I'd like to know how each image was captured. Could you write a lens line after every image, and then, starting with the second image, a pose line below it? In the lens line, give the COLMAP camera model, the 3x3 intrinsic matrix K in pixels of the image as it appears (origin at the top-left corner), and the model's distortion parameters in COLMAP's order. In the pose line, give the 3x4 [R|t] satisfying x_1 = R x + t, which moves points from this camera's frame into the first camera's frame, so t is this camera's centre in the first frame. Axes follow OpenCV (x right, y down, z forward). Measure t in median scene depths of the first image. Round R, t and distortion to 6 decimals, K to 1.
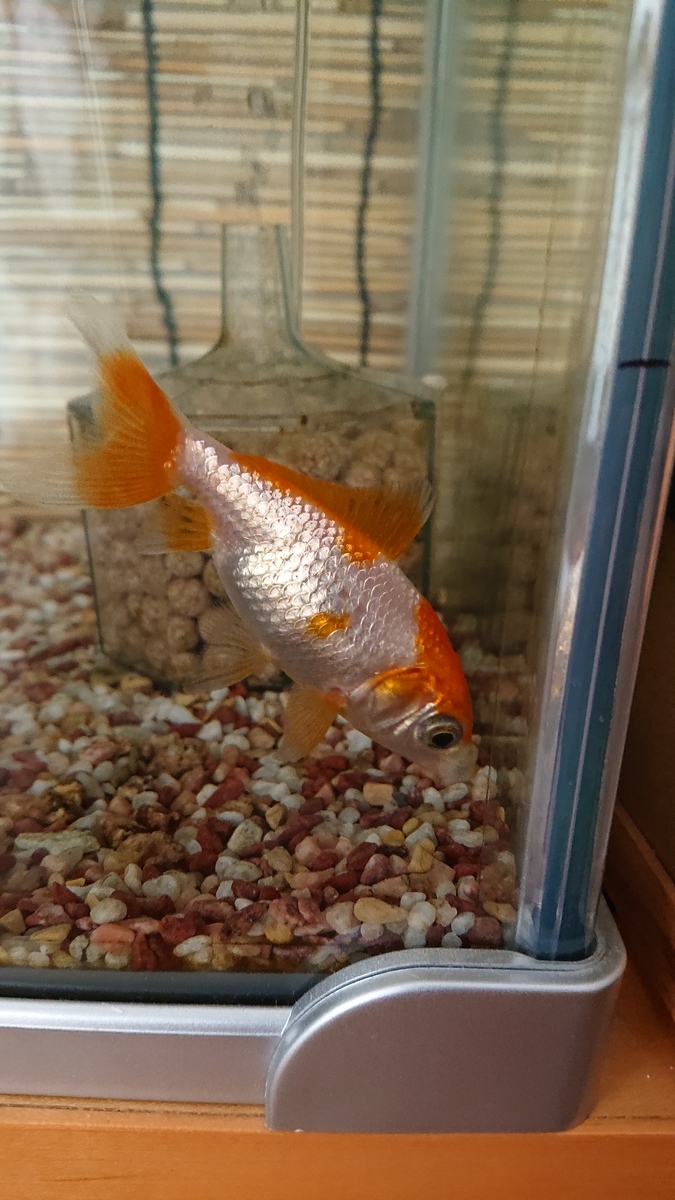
lens RADIAL K [[803.5, 0, 338.6], [0, 803.5, 561.7], [0, 0, 1]] dist [0.174344, -0.321234]
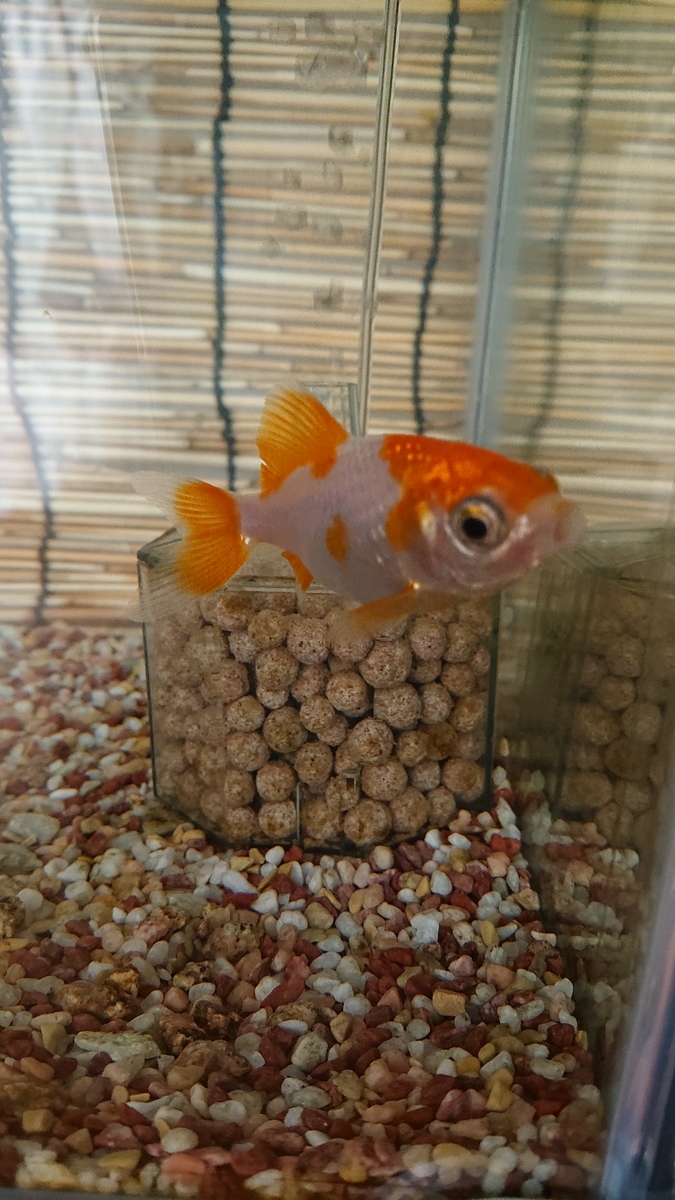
lens RADIAL K [[803.5, 0, 338.6], [0, 803.5, 561.7], [0, 0, 1]] dist [0.174344, -0.321234]
pose [[0.998886, 0.028941, -0.037277, -0.052371], [-0.031507, 0.997034, -0.070215, -0.137936], [0.035135, 0.071311, 0.996835, 0.009871]]
